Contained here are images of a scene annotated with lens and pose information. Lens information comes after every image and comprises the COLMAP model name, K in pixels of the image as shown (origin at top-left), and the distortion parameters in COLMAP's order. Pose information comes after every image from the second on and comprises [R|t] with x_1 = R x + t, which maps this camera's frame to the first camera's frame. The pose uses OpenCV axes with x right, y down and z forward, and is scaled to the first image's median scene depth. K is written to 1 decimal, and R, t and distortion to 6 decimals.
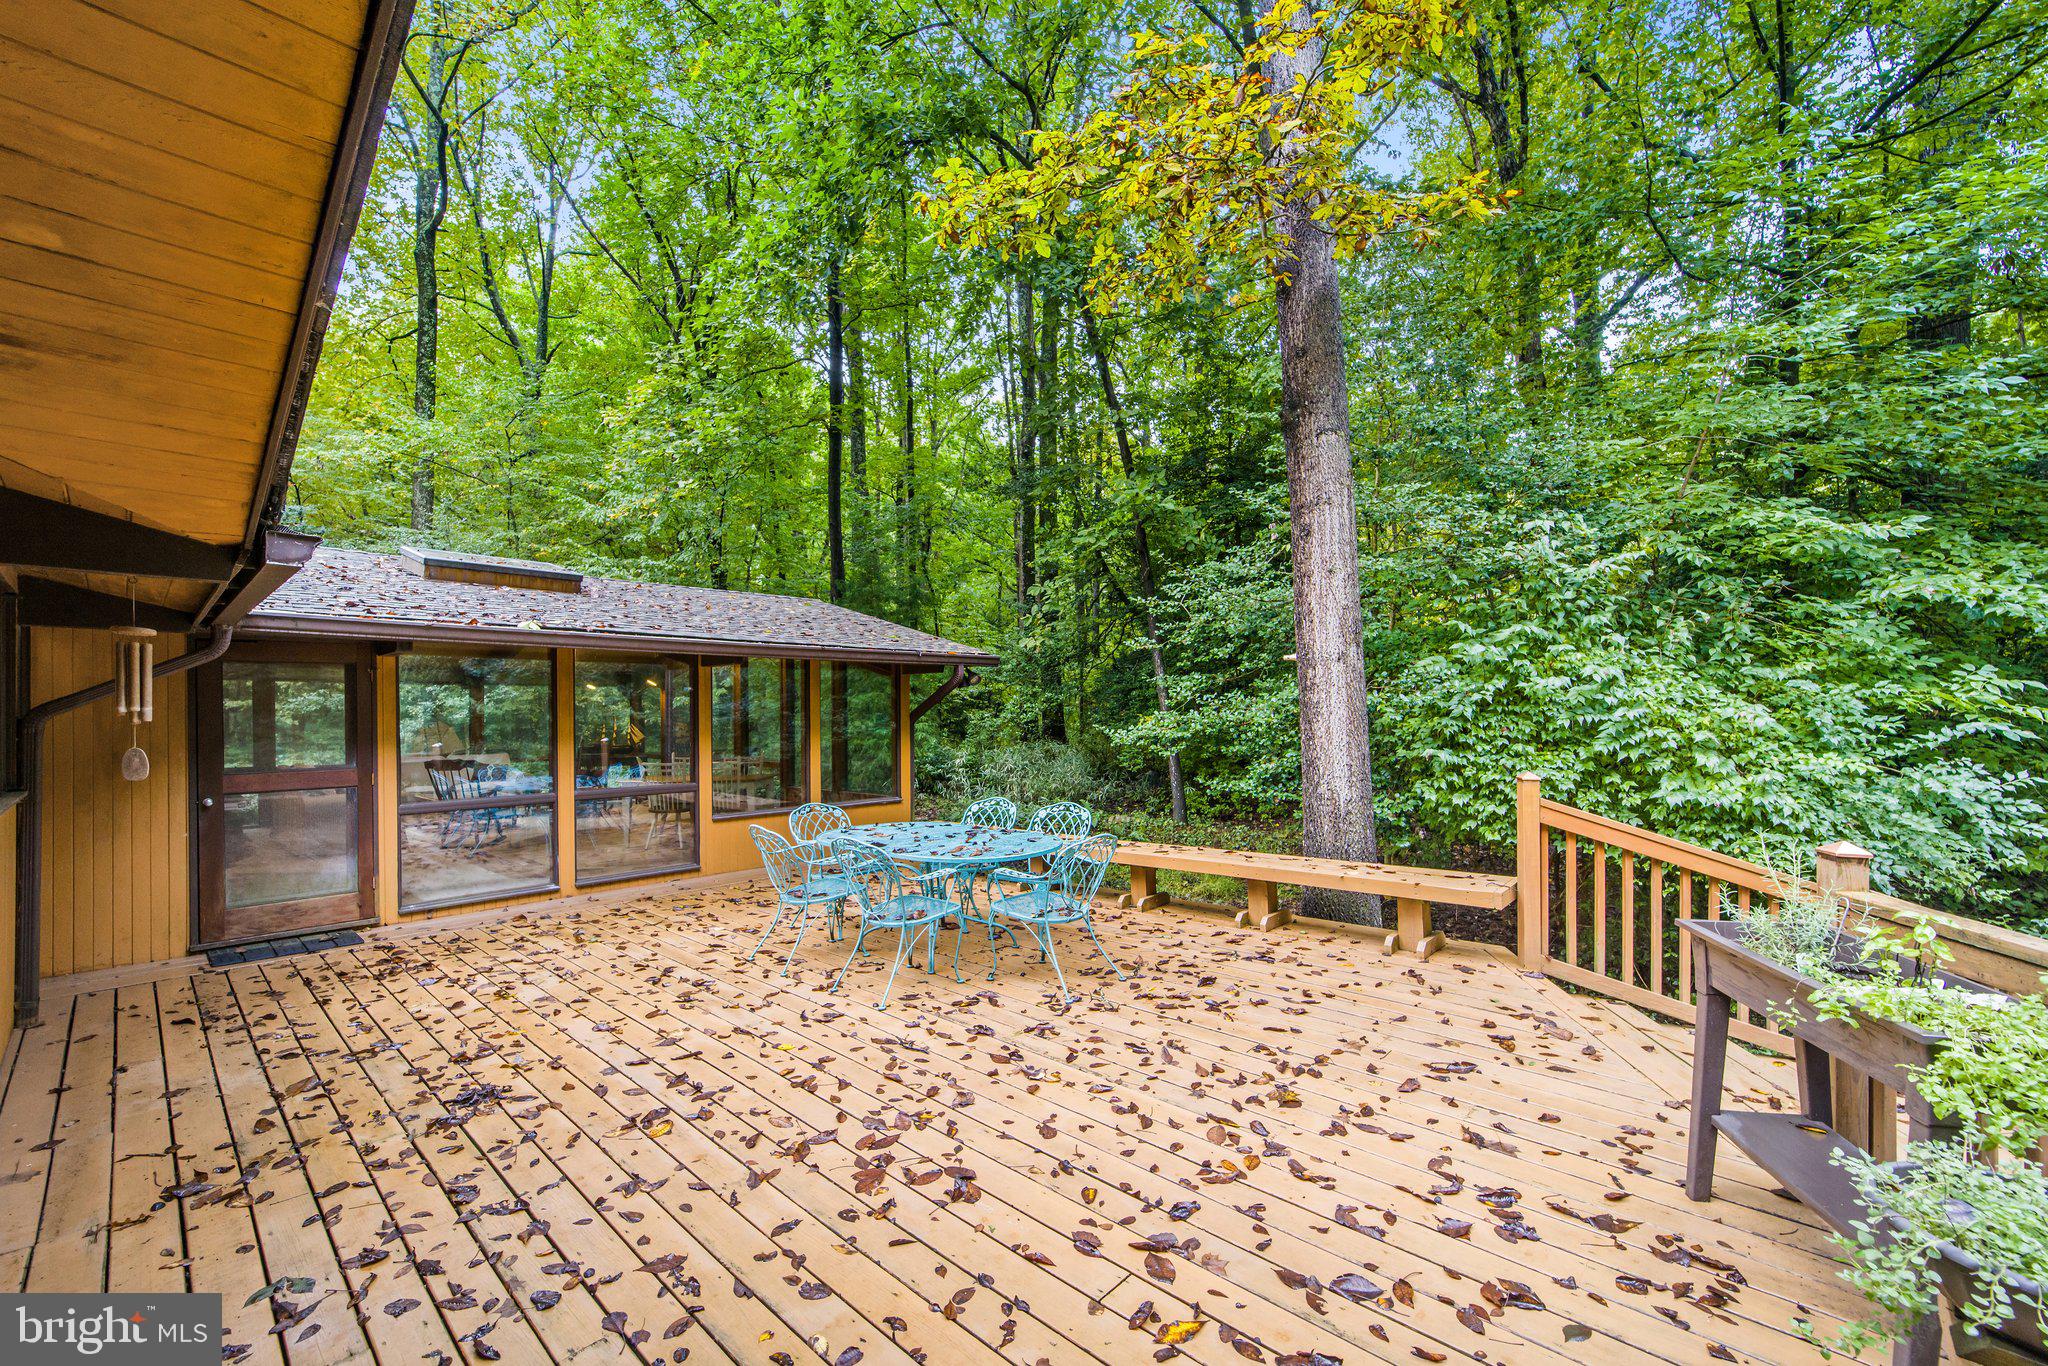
lens RADIAL K [[837.4, 0, 1024.0], [0, 837.4, 683.0], [0, 0, 1]] dist [-0.000781, -0.000394]
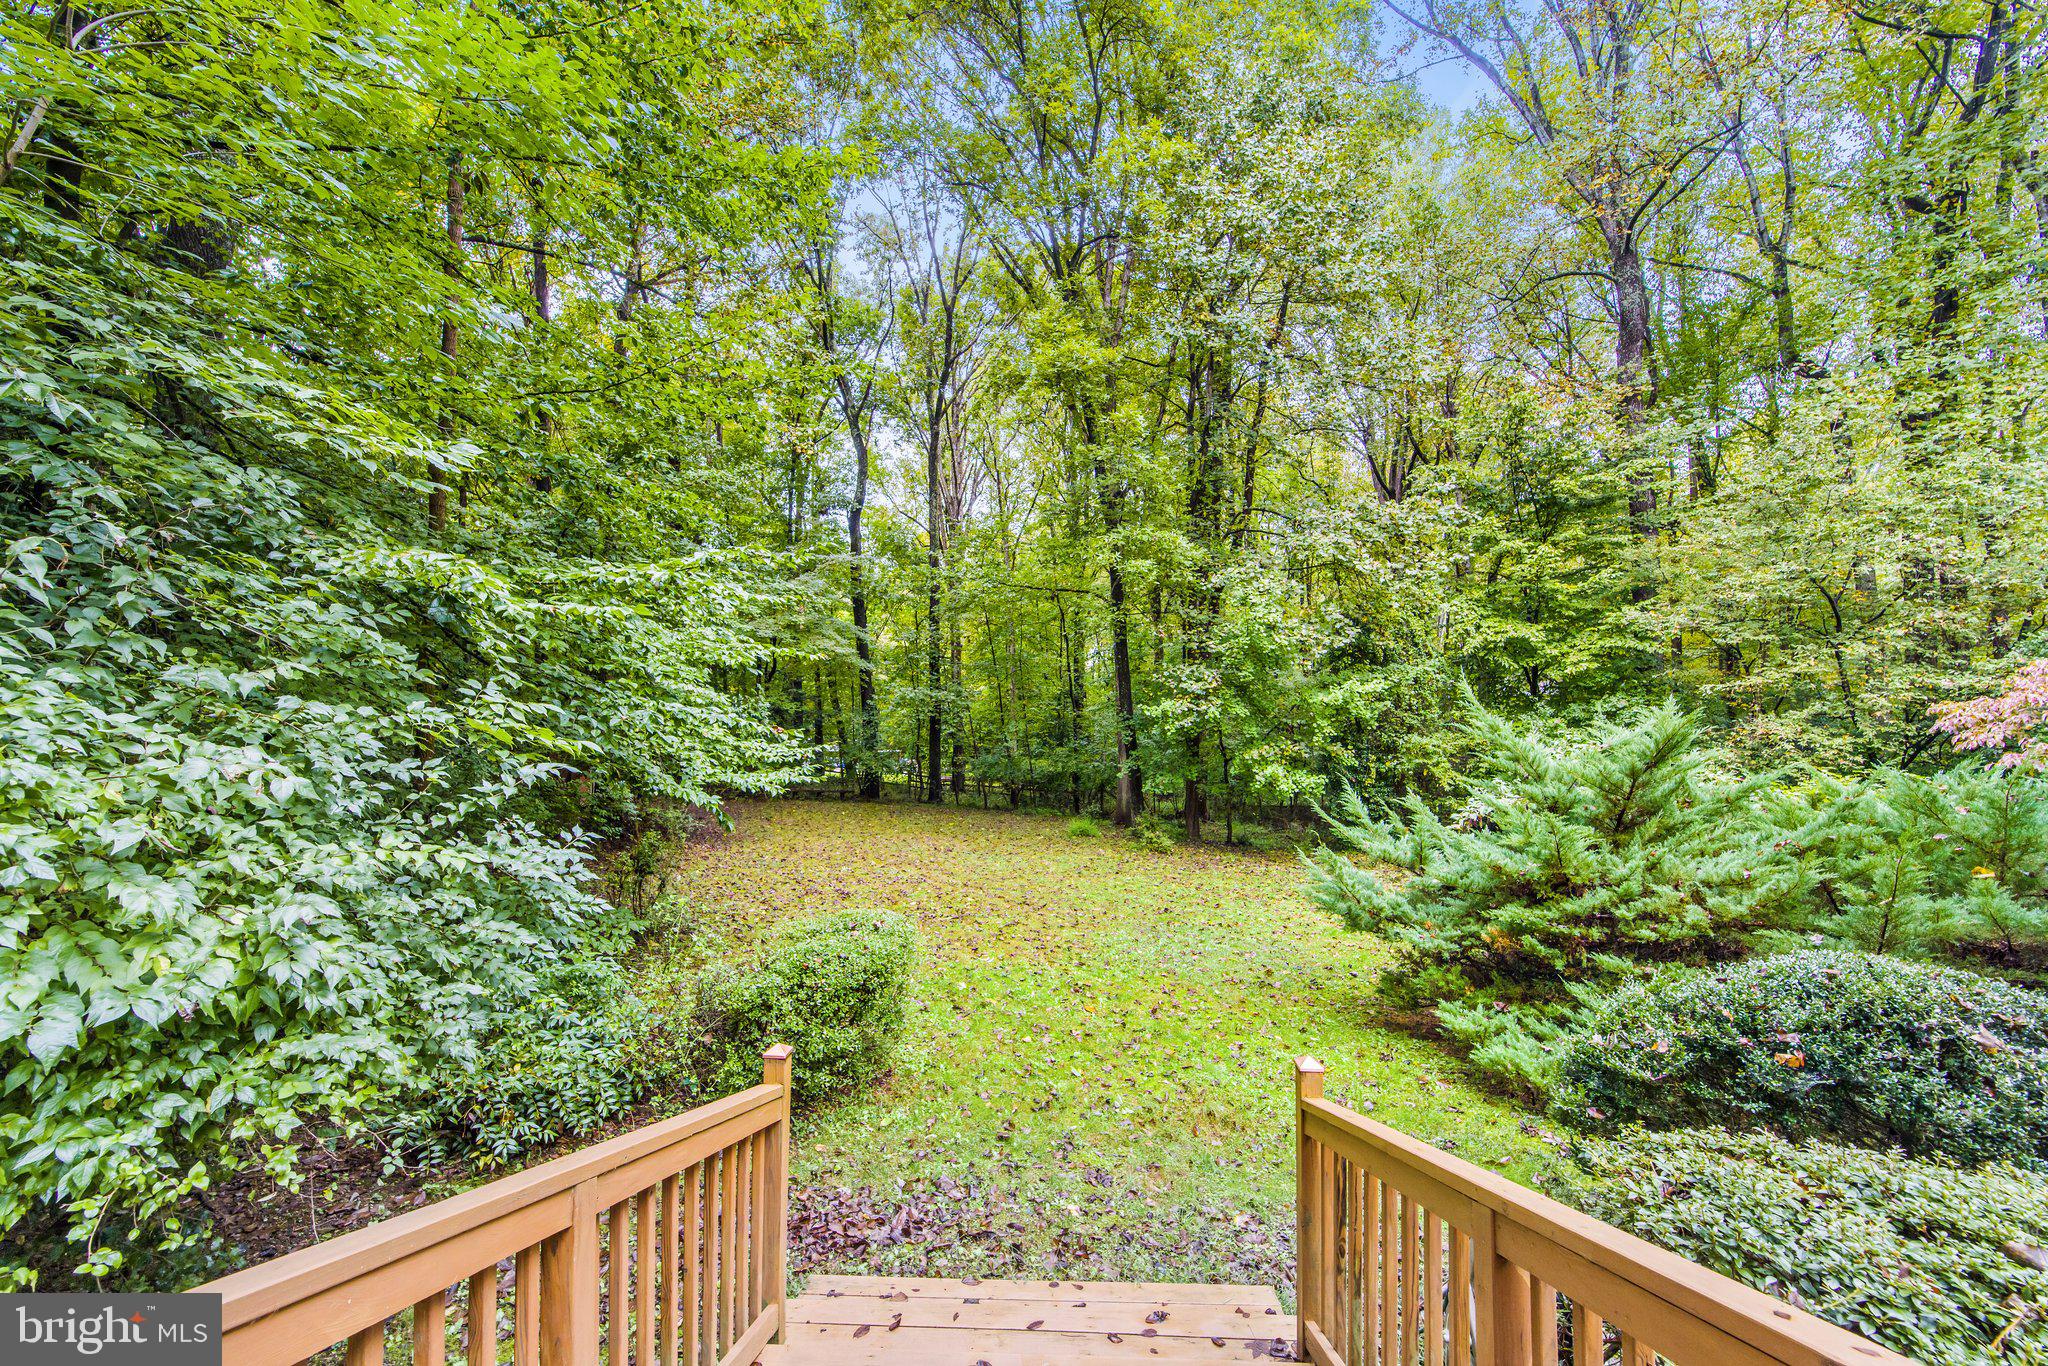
lens RADIAL K [[834.9, 0, 1021.2], [0, 834.9, 716.1], [0, 0, 1]] dist [0.000505, 0.000164]
pose [[-0.108451, 0.004075, 0.994093, 0.596592], [-0.009505, 0.999942, -0.005136, 0.012101], [-0.994056, -0.010006, -0.108406, 0.975482]]
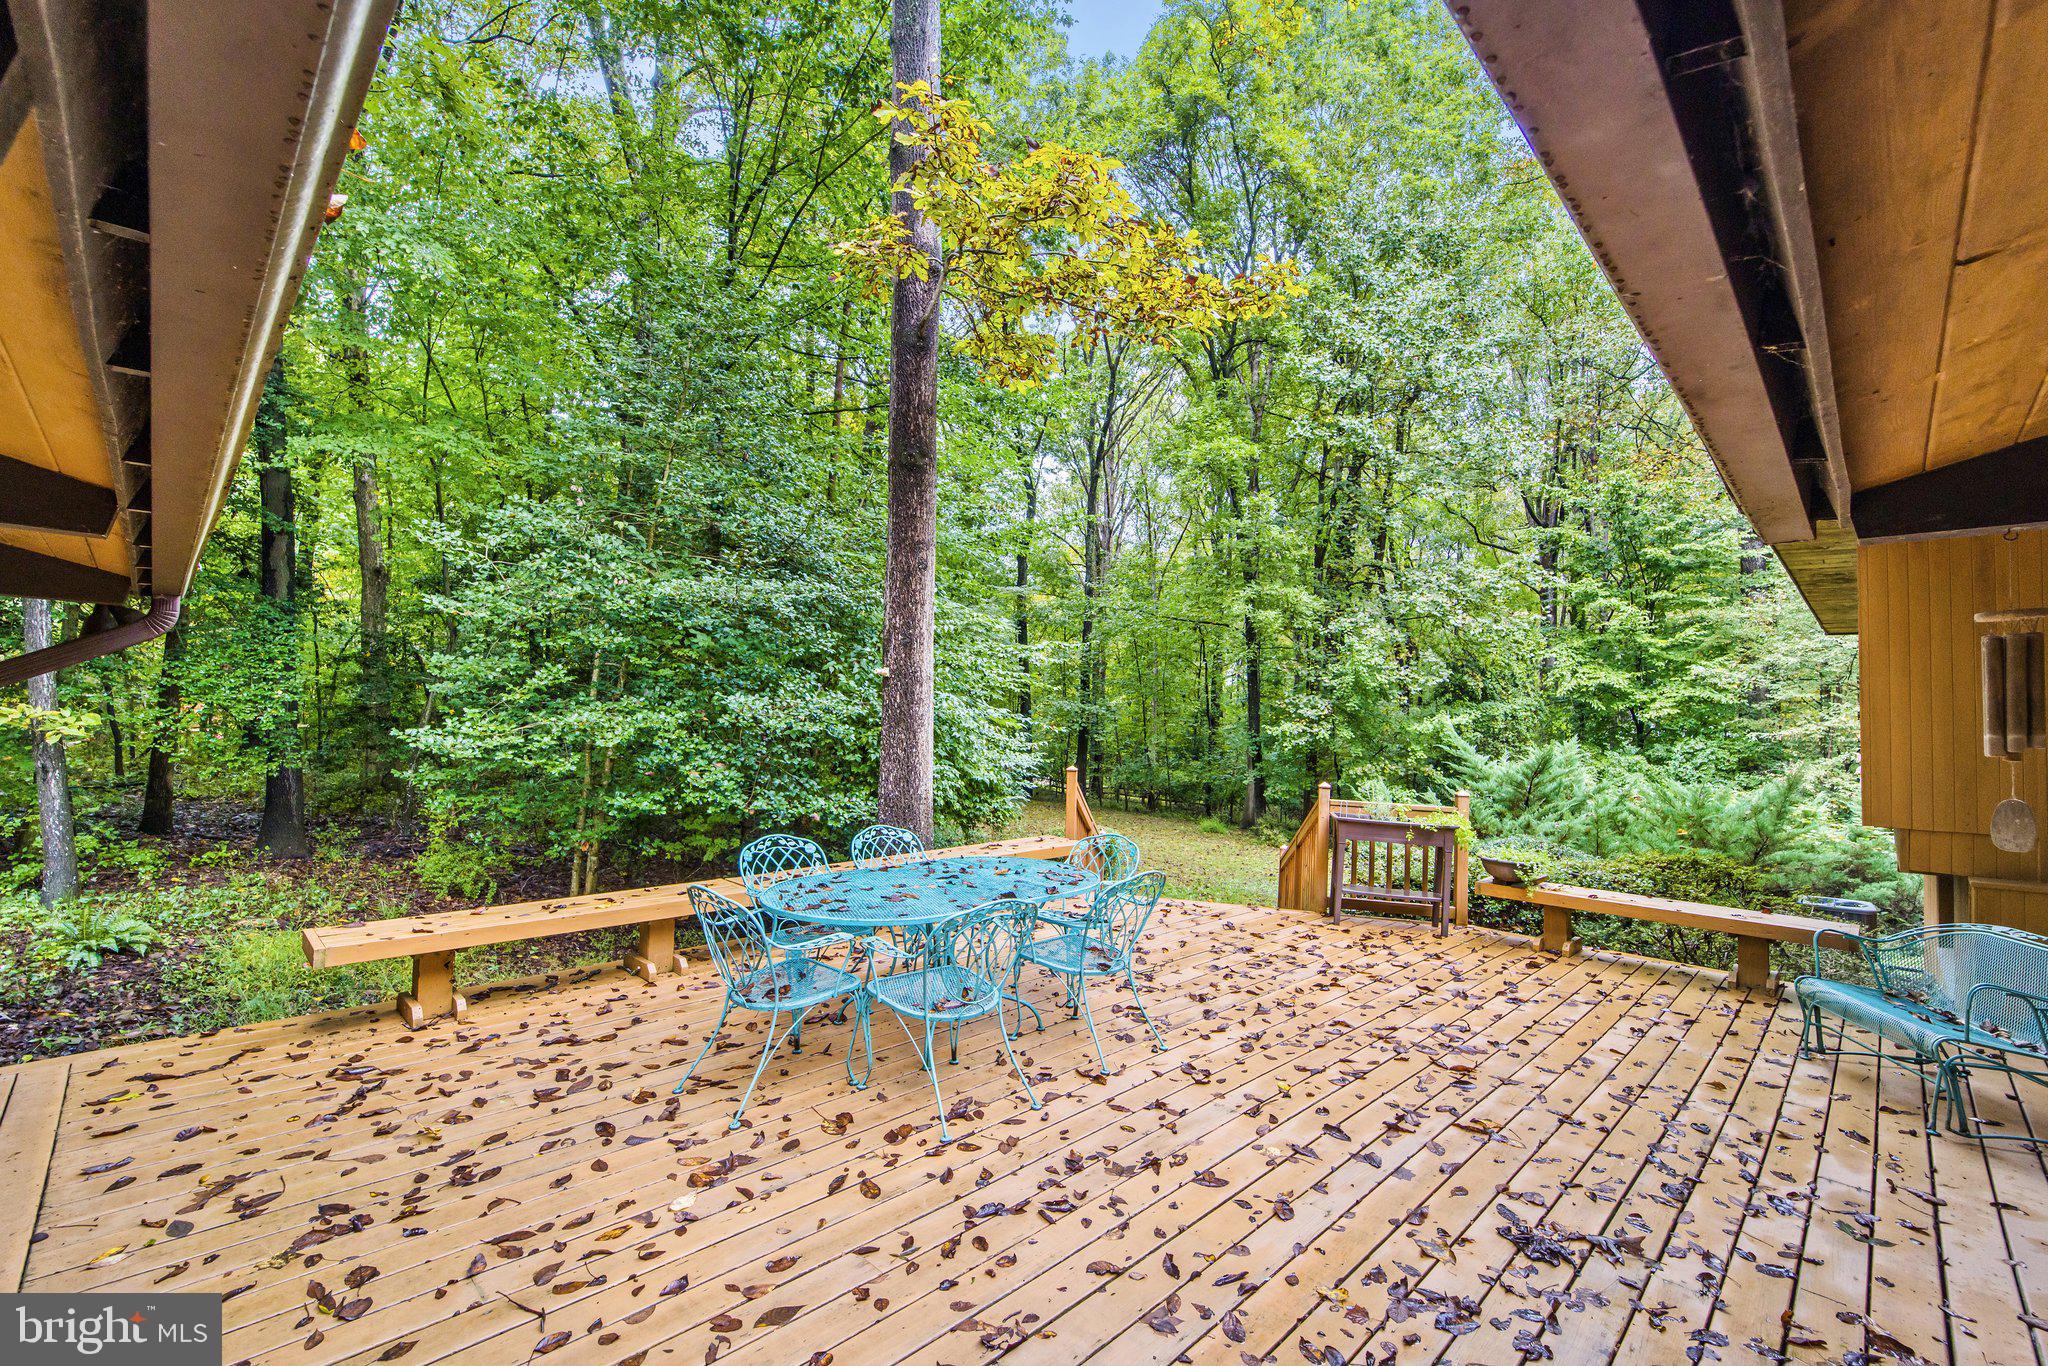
lens RADIAL K [[867.9, 0, 1028.0], [0, 867.9, 700.2], [0, 0, 1]] dist [-0.000266, 0.000429]
pose [[0.034052, 0.035469, 0.998790, -1.307452], [-0.061970, 0.997522, -0.033312, 0.055983], [-0.997497, -0.060761, 0.036165, 1.306097]]
